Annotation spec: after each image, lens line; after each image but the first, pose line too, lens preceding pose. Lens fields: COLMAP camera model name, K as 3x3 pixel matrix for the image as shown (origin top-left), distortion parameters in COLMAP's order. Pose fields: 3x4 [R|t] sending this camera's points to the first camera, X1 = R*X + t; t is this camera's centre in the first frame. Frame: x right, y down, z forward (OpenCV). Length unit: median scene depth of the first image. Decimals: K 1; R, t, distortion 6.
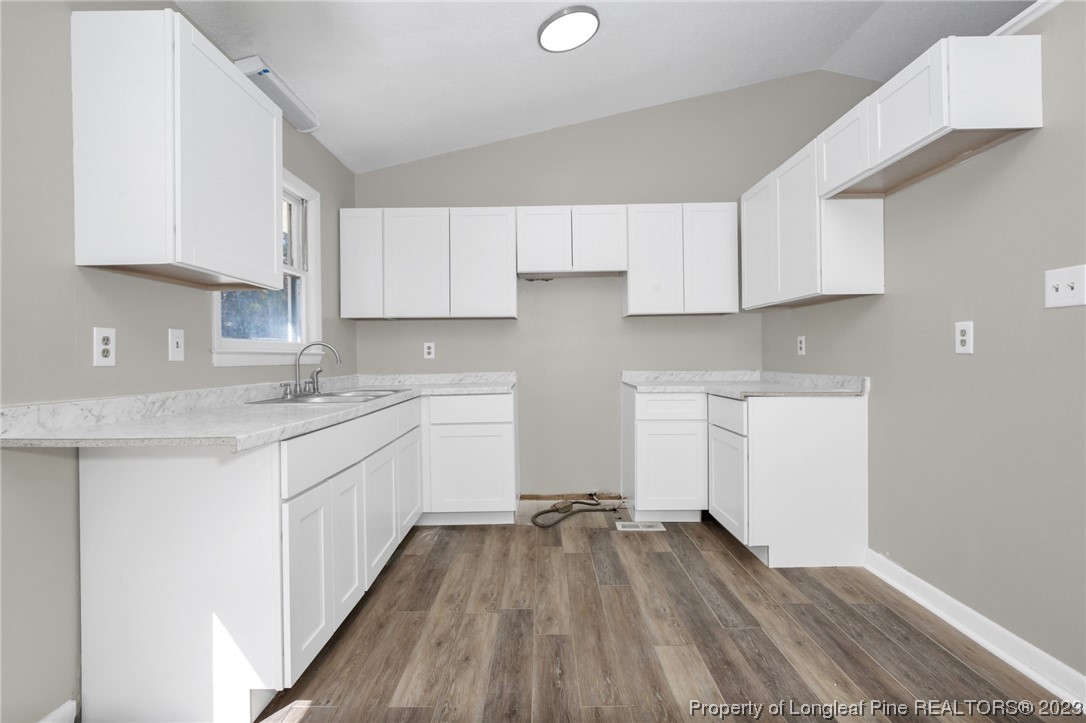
lens RADIAL K [[507.2, 0, 520.2], [0, 507.2, 350.9], [0, 0, 1]] dist [-0.003764, -0.000204]
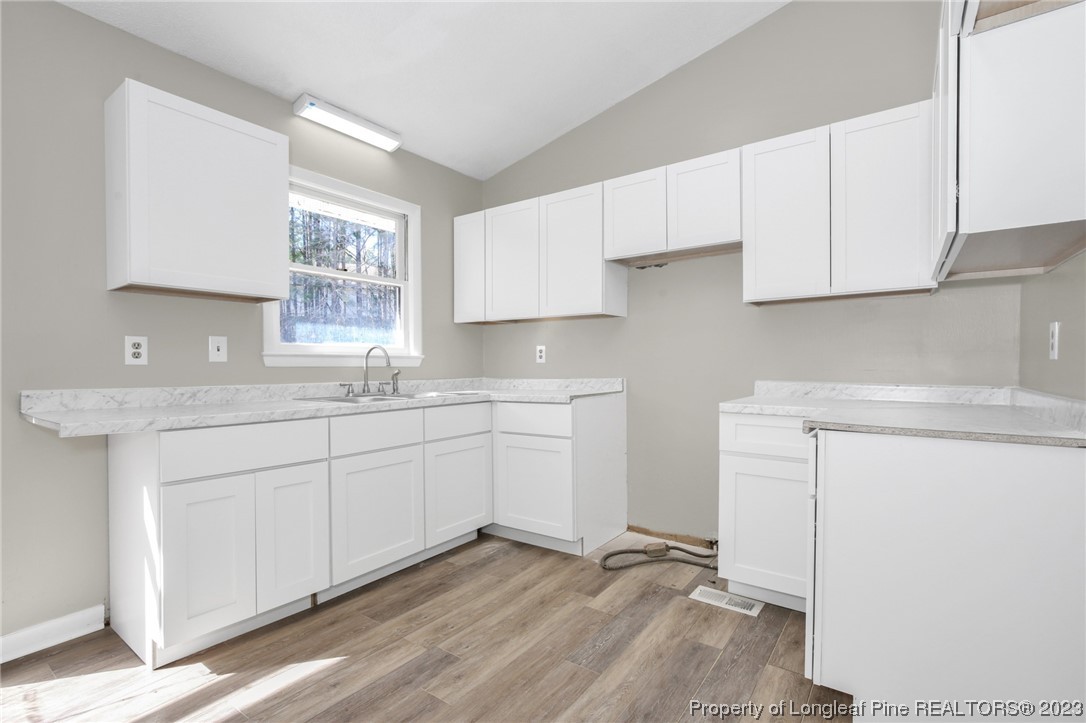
lens RADIAL K [[507.2, 0, 524.8], [0, 507.2, 367.5], [0, 0, 1]] dist [-0.003764, -0.000204]
pose [[0.818340, 0.012119, -0.574606, 0.500735], [0.000397, 0.999766, 0.021651, 0.005850], [0.574734, -0.017946, 0.818143, 0.322398]]
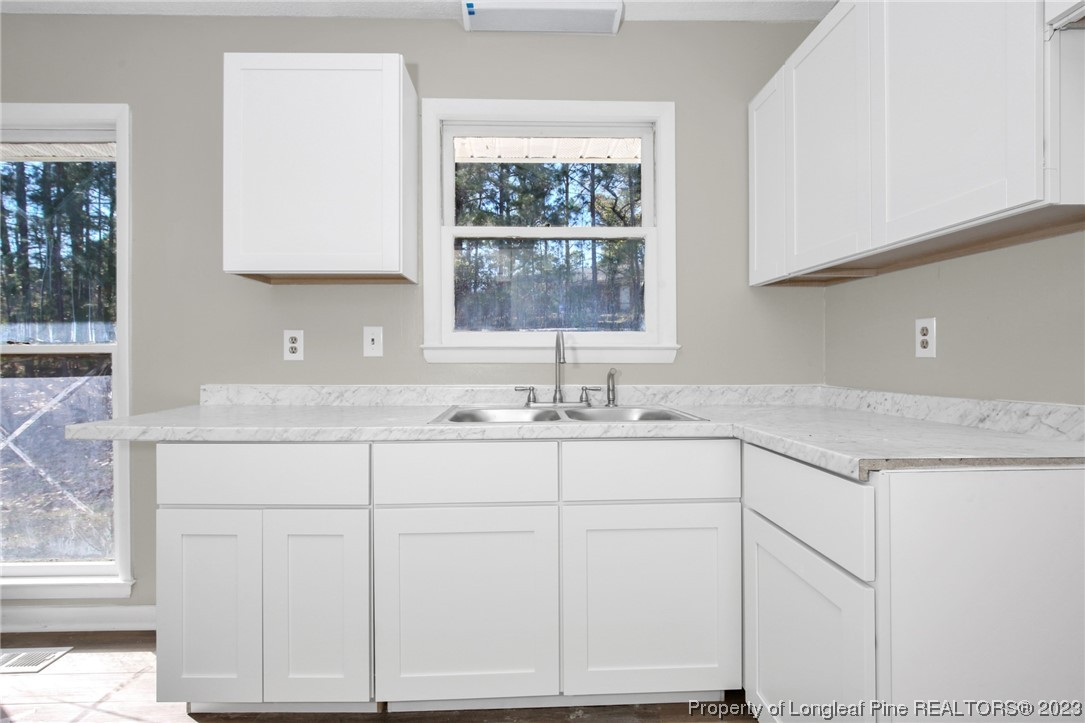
lens RADIAL K [[506.7, 0, 539.2], [0, 506.7, 358.7], [0, 0, 1]] dist [-0.003764, -0.000204]
pose [[0.075177, 0.020047, -0.996969, 0.311933], [0.013198, 0.999690, 0.021097, 0.004993], [0.997083, -0.014744, 0.074889, 0.978767]]
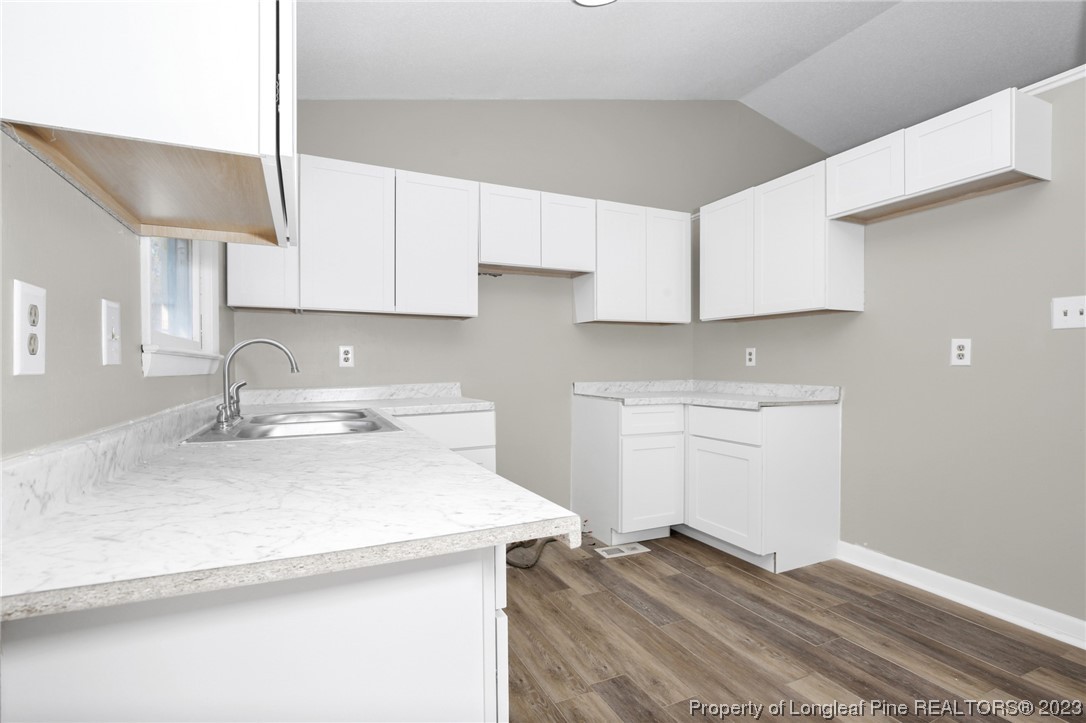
lens RADIAL K [[507.2, 0, 544.9], [0, 507.2, 376.1], [0, 0, 1]] dist [-0.003764, -0.000204]
pose [[0.892069, 0.006120, 0.451858, -0.382761], [-0.014286, 0.999790, 0.014663, 0.019773], [-0.451674, -0.019535, 0.891969, 0.295918]]
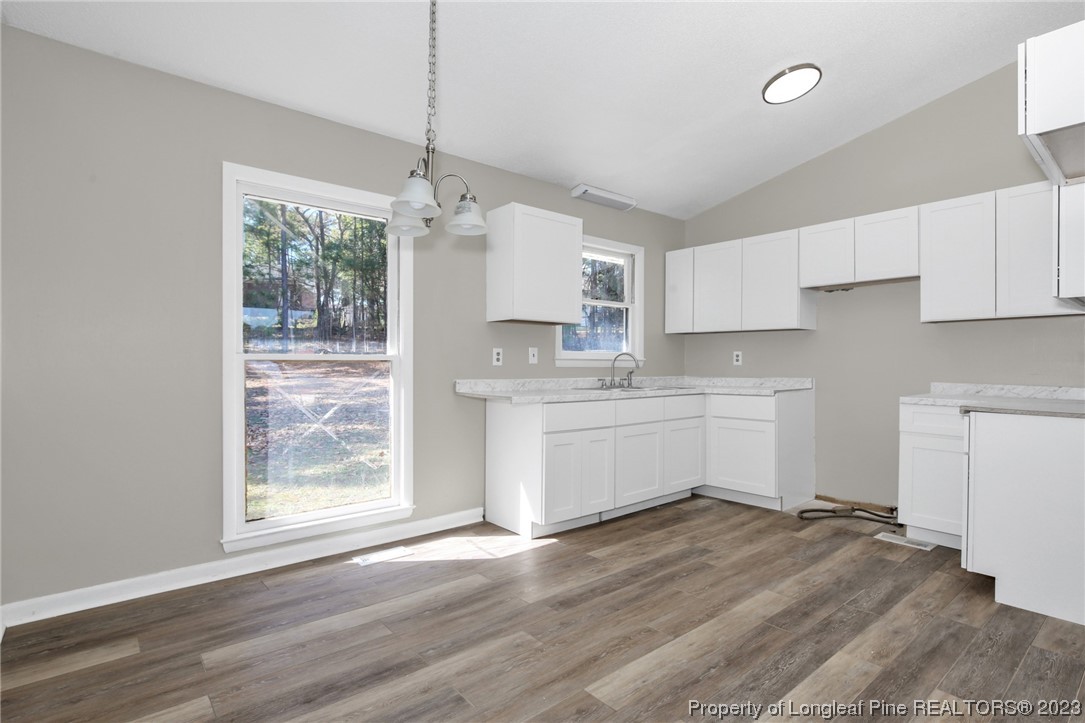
lens RADIAL K [[506.7, 0, 532.8], [0, 506.7, 365.2], [0, 0, 1]] dist [-0.003764, -0.000204]
pose [[0.649246, 0.016906, -0.760391, 0.617782], [-0.002552, 0.999796, 0.020050, -0.010183], [0.760574, -0.011077, 0.649156, -0.204646]]
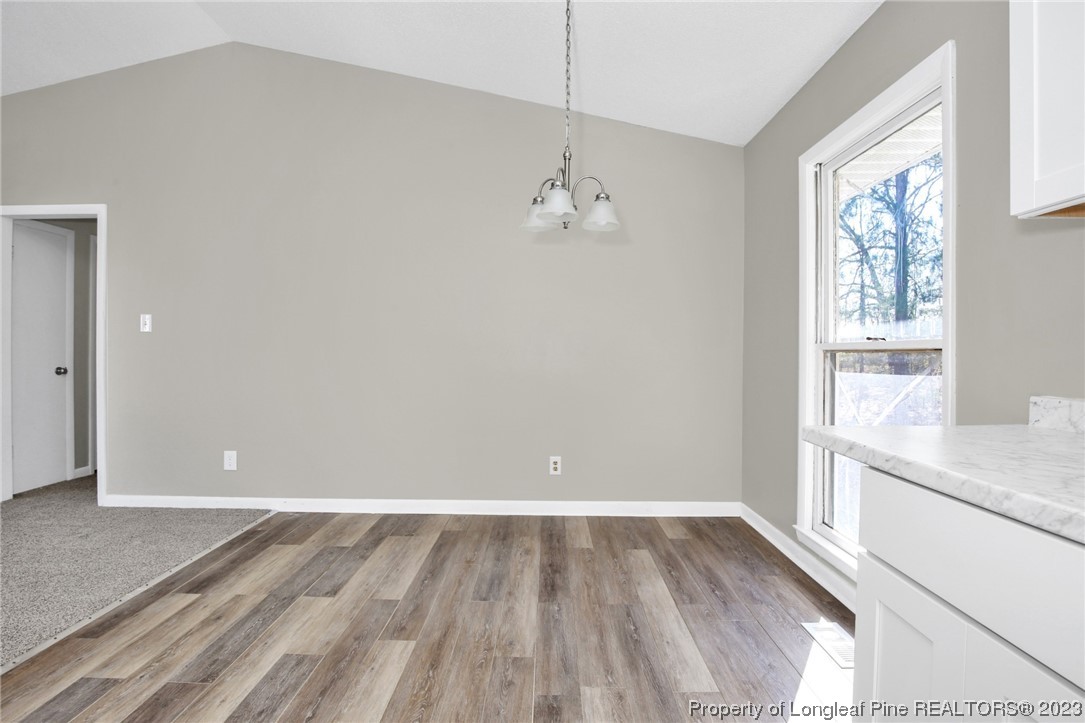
lens RADIAL K [[506.7, 0, 538.3], [0, 506.7, 357.0], [0, 0, 1]] dist [-0.003764, -0.000204]
pose [[-0.999404, 0.017002, -0.030052, 0.006191], [0.017251, 0.999819, -0.008054, 0.011484], [0.029910, -0.008568, -0.999516, 1.019397]]
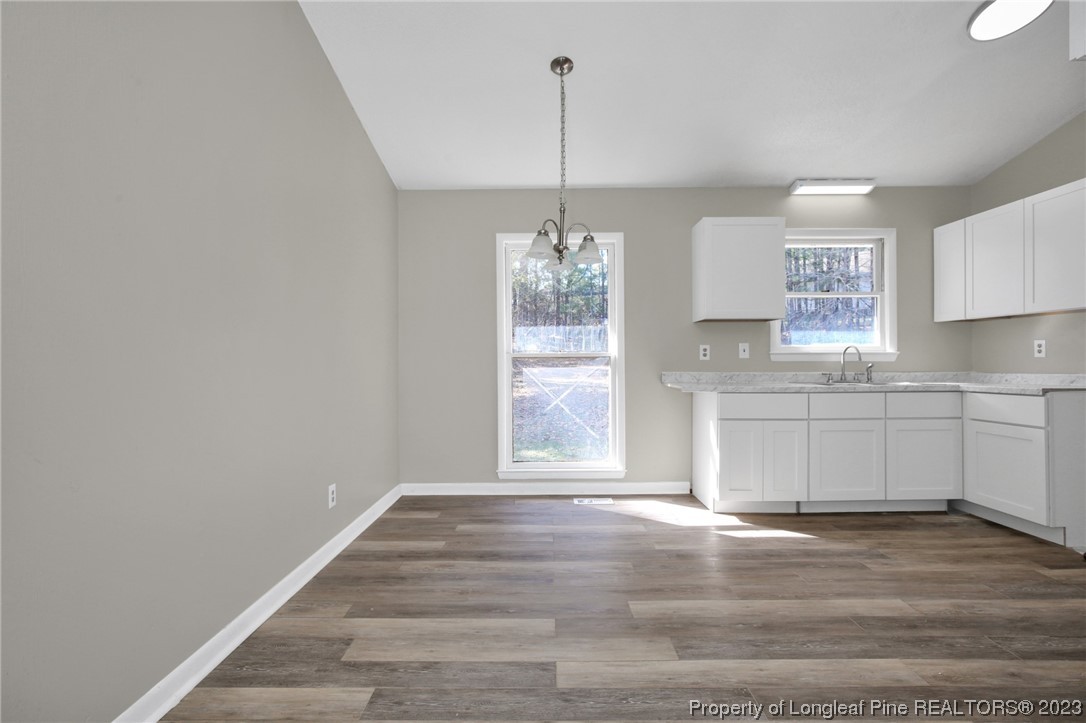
lens RADIAL K [[474.9, 0, 561.9], [0, 474.9, 358.8], [0, 0, 1]] dist [-0.014537, 0.006084]
pose [[0.043448, 0.007099, -0.999030, 0.971314], [0.014014, 0.999872, 0.007714, -0.002289], [0.998957, -0.014336, 0.043343, 0.122927]]
